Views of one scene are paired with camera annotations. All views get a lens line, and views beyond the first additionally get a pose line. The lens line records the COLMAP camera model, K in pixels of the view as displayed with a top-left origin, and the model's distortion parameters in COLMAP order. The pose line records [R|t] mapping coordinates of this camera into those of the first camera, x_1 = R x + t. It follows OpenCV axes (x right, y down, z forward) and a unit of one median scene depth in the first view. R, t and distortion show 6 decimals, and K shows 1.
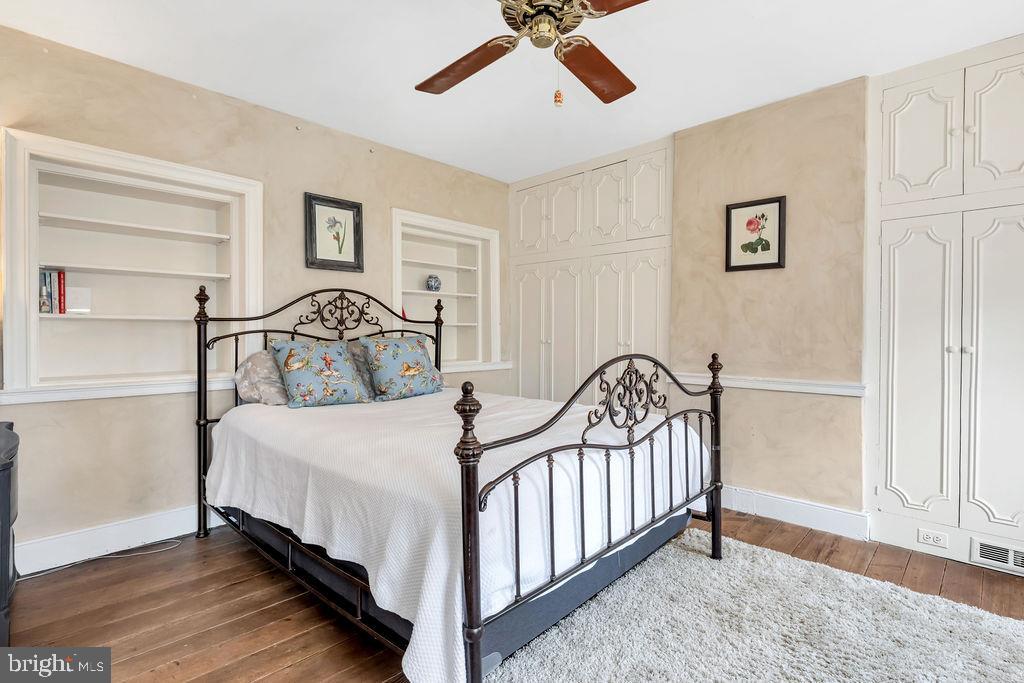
lens RADIAL K [[502.8, 0, 510.0], [0, 502.8, 335.2], [0, 0, 1]] dist [0.000910, -0.001600]
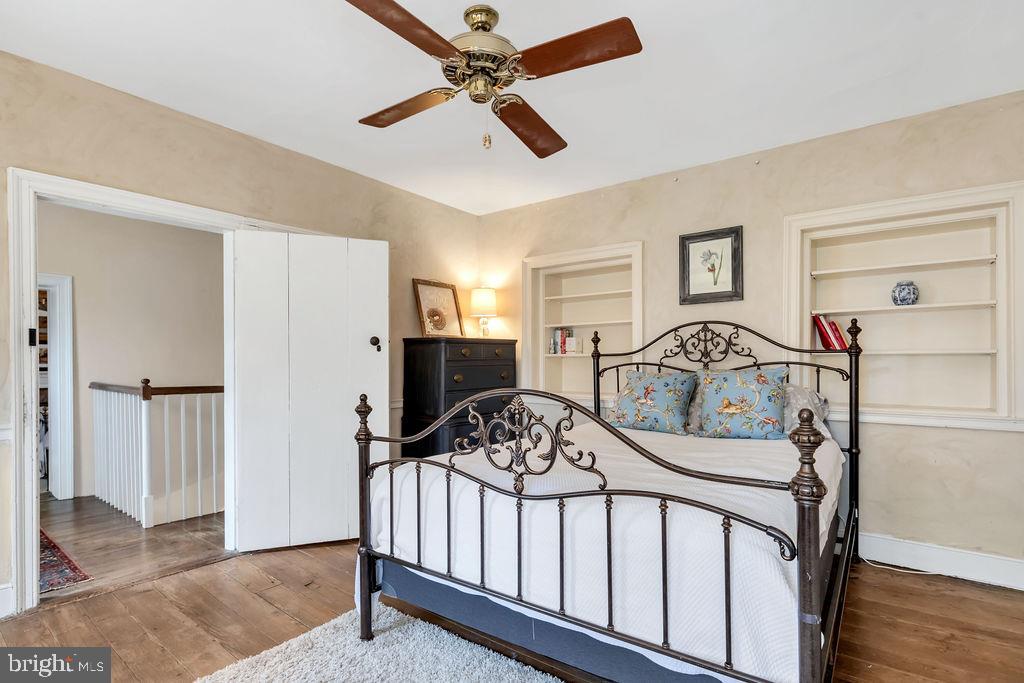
lens RADIAL K [[505.1, 0, 510.5], [0, 505.1, 364.2], [0, 0, 1]] dist [0.000353, -0.000280]
pose [[0.096283, -0.003026, -0.995349, 0.643210], [-0.007362, 0.999966, -0.003752, -0.000066], [0.995327, 0.007689, 0.096257, 0.533227]]
